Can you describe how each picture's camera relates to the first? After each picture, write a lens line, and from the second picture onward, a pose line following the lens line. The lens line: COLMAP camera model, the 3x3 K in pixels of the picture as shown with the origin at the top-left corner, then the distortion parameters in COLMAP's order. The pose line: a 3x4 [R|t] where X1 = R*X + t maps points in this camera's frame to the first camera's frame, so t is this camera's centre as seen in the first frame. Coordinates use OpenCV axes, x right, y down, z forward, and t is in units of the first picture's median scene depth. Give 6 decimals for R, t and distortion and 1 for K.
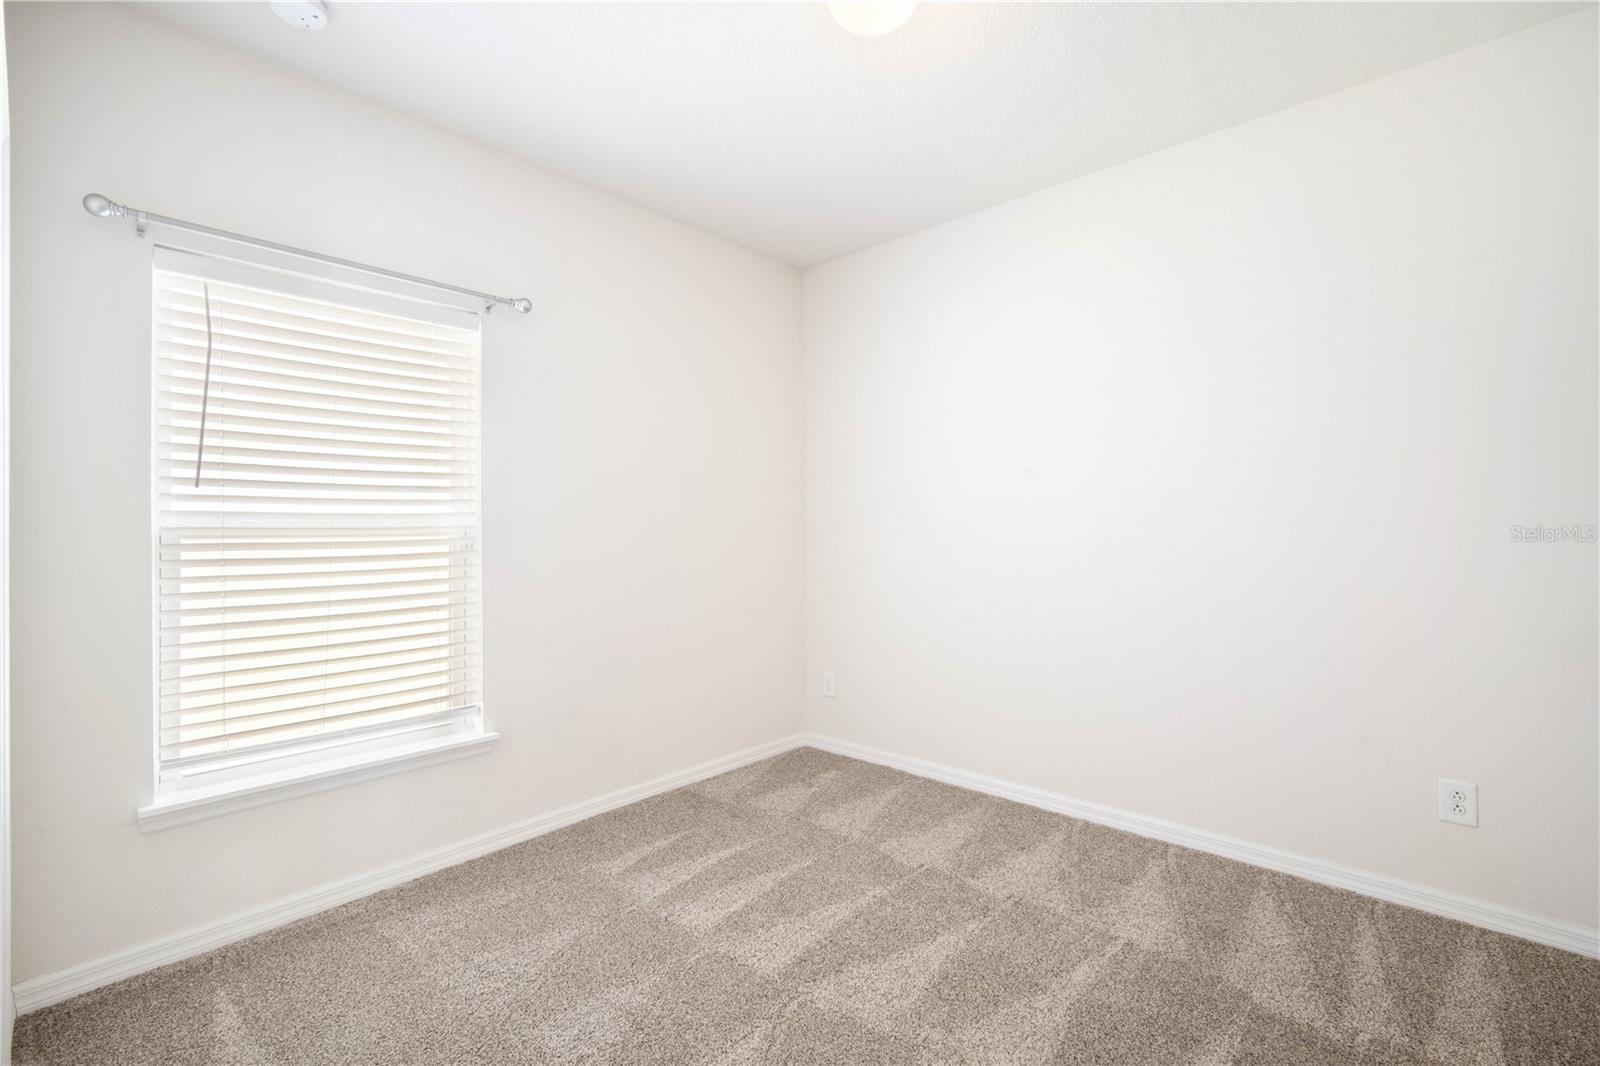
lens RADIAL K [[710.9, 0, 798.4], [0, 710.9, 523.7], [0, 0, 1]] dist [-0.011811, 0.006477]
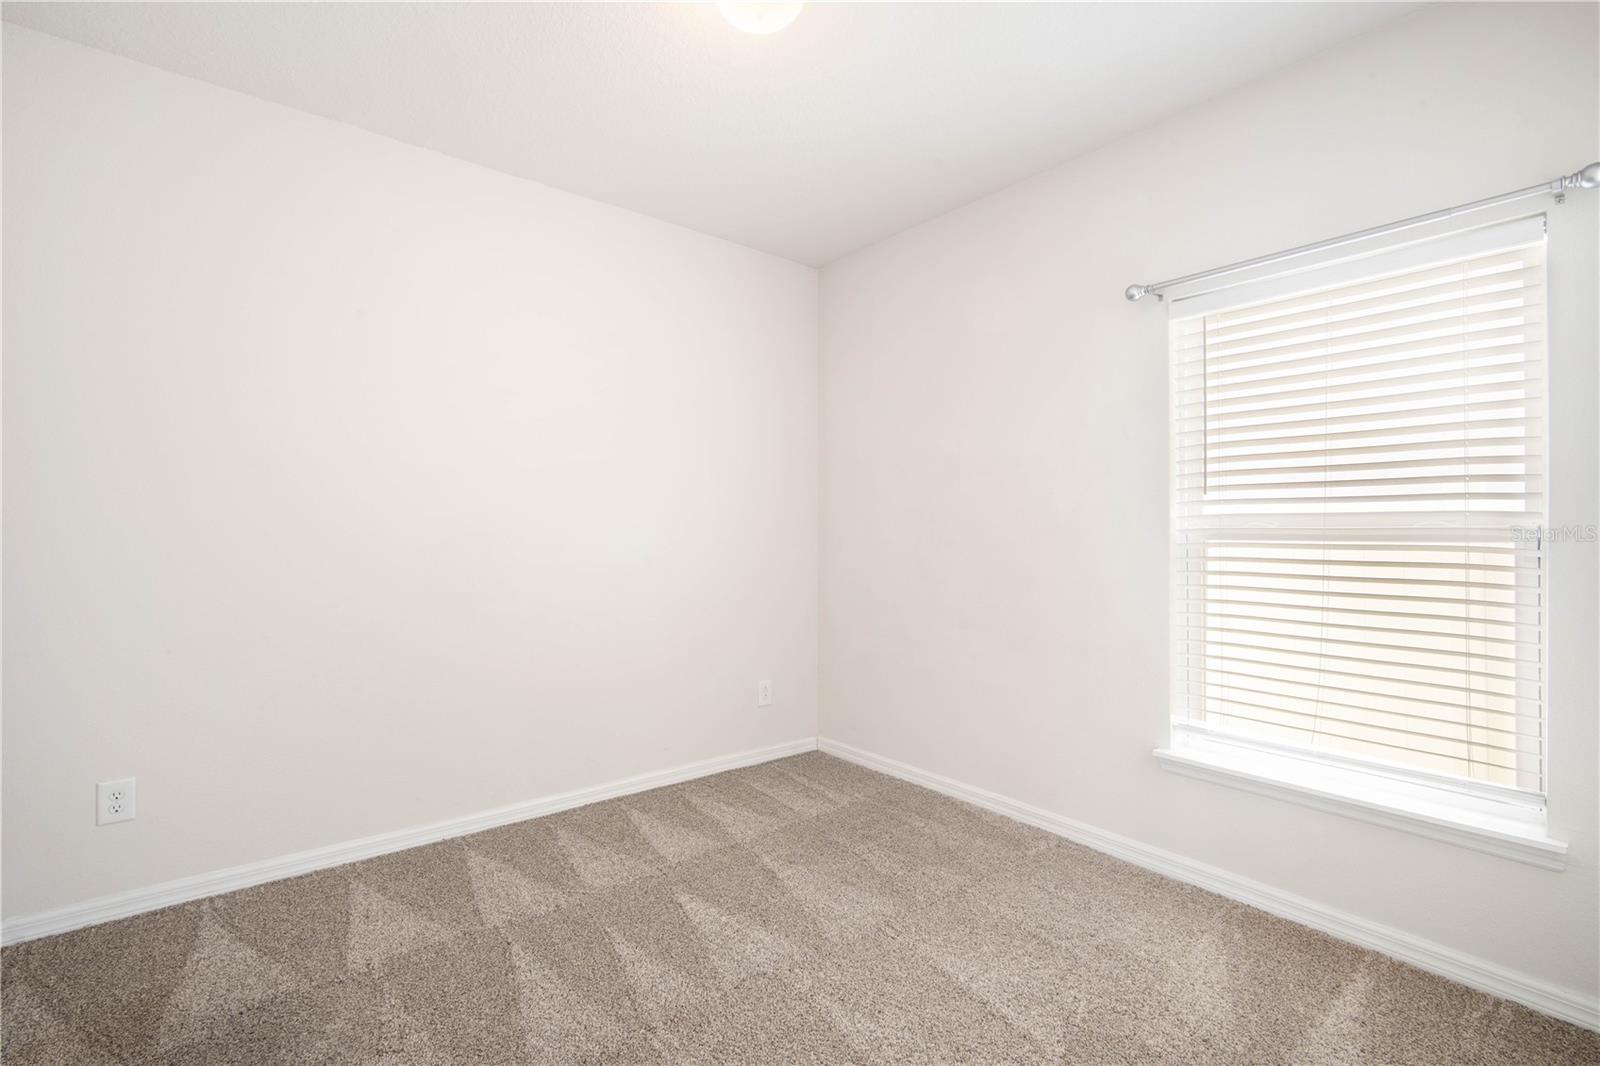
lens RADIAL K [[710.9, 0, 798.4], [0, 710.9, 523.7], [0, 0, 1]] dist [-0.011811, 0.006477]
pose [[-0.140427, -0.010889, -0.990031, 0.398241], [0.001800, 0.999935, -0.011253, 0.008444], [0.990089, -0.003362, -0.140398, 0.494529]]
